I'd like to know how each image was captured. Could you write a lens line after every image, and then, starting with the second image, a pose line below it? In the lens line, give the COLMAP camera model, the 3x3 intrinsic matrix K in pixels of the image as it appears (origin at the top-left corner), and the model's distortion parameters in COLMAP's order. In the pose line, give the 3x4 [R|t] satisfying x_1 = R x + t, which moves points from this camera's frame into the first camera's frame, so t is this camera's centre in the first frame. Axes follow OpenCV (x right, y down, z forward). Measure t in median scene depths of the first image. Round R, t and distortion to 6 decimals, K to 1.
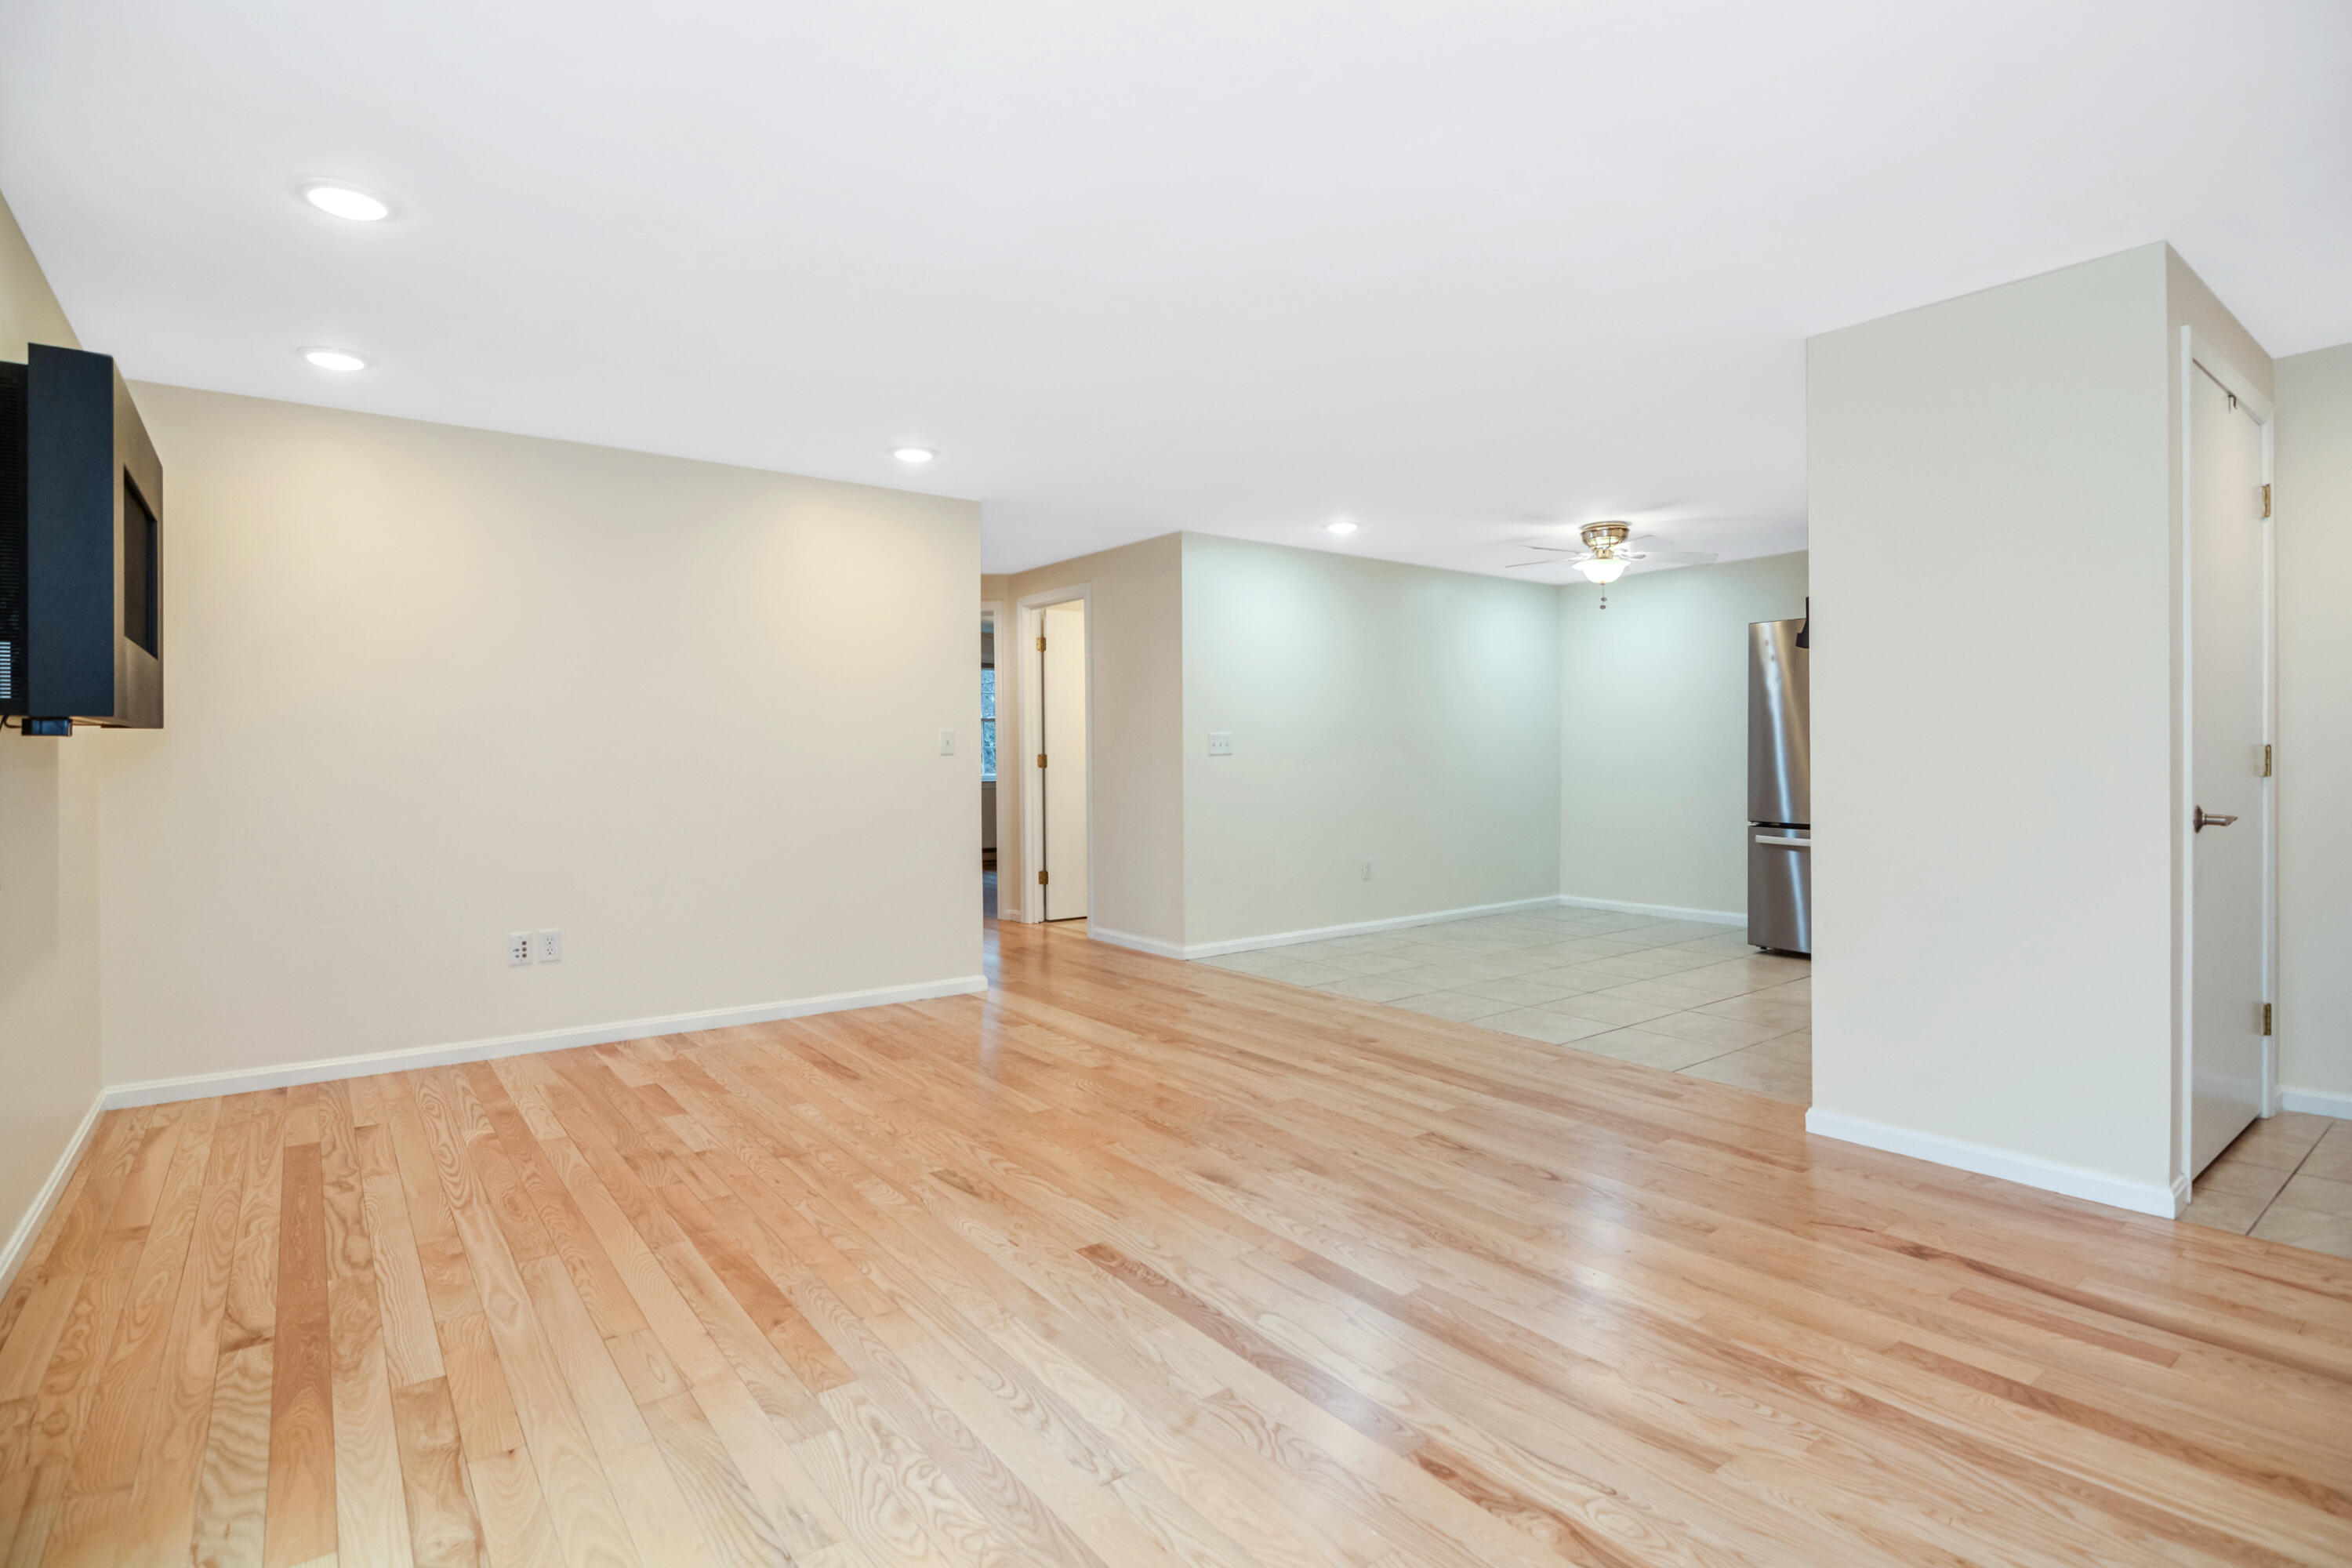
lens RADIAL K [[1158.8, 0, 1197.7], [0, 1158.8, 796.2], [0, 0, 1]] dist [-0.000288, -0.017114]
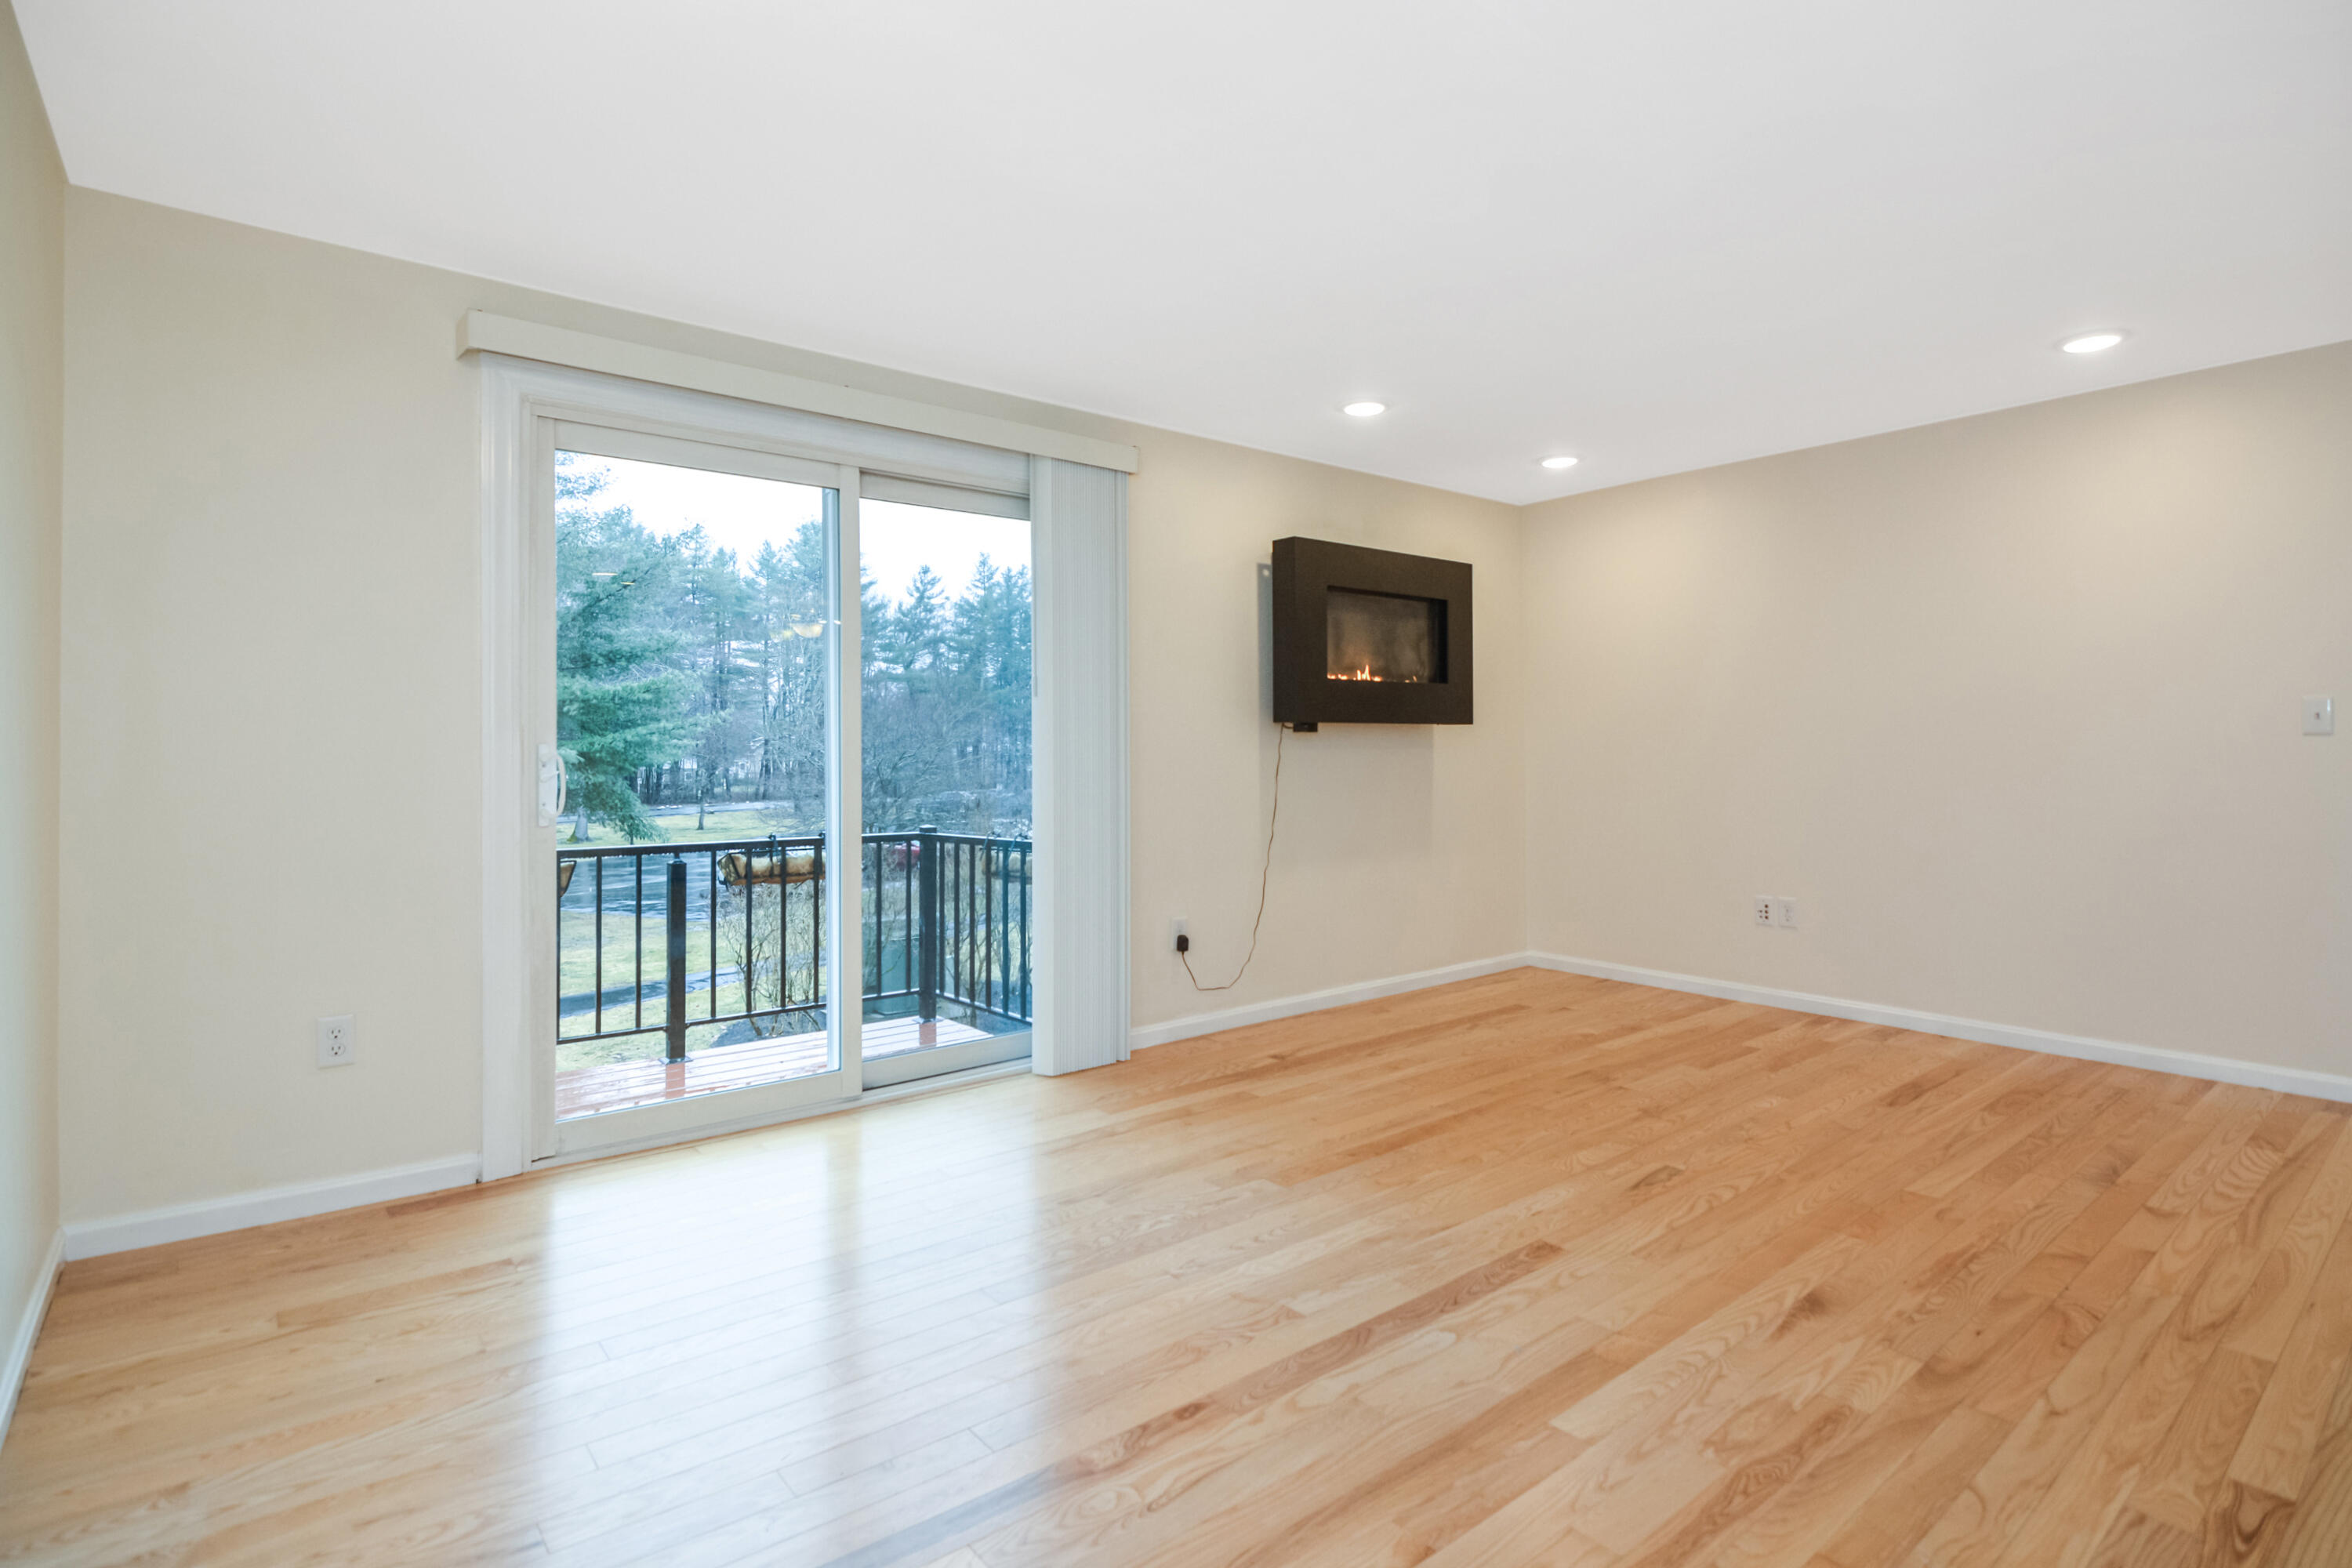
lens RADIAL K [[1173.6, 0, 1181.0], [0, 1173.6, 729.6], [0, 0, 1]] dist [-0.001786, -0.001232]
pose [[0.019130, -0.012111, -0.999744, 0.767531], [-0.030668, 0.999449, -0.012694, -0.018637], [0.999347, 0.030903, 0.018748, 0.564806]]
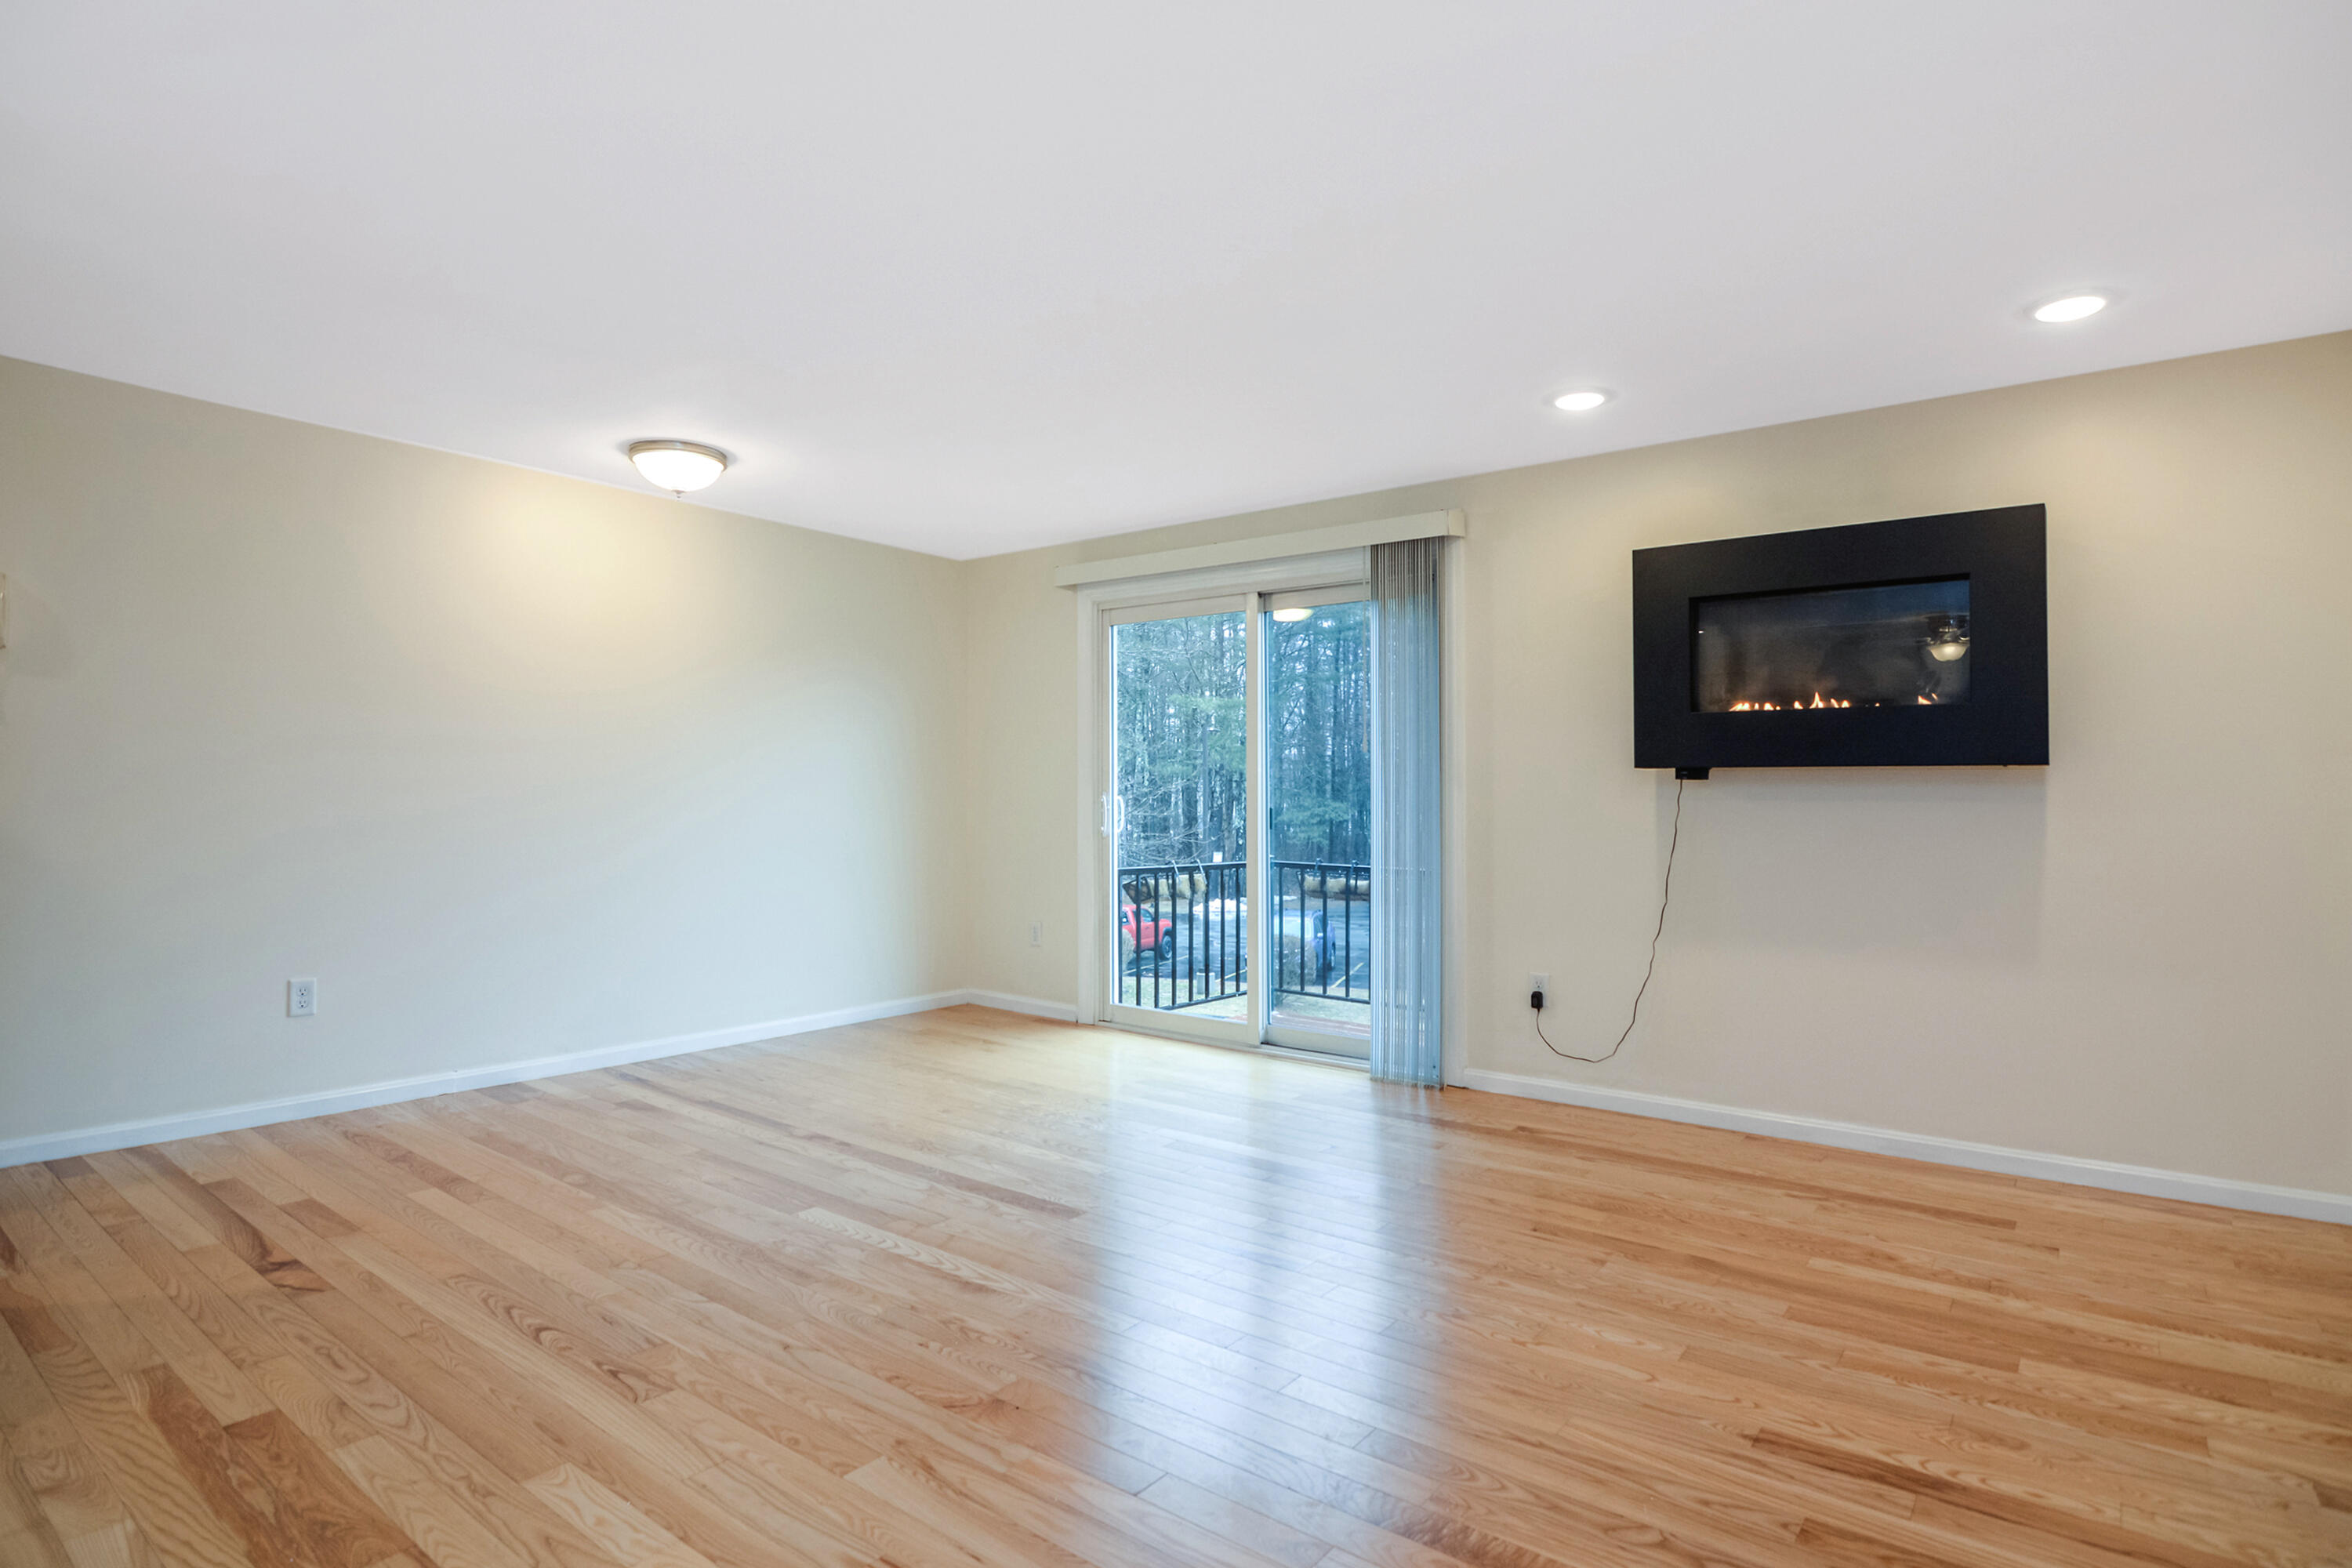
lens RADIAL K [[1209.6, 0, 1163.8], [0, 1209.6, 745.8], [0, 0, 1]] dist [-0.002222, -0.000869]
pose [[-0.973102, -0.011058, -0.230110, 0.090816], [-0.010386, 0.999938, -0.004131, -0.064447], [0.230141, -0.001630, -0.973156, 1.886053]]
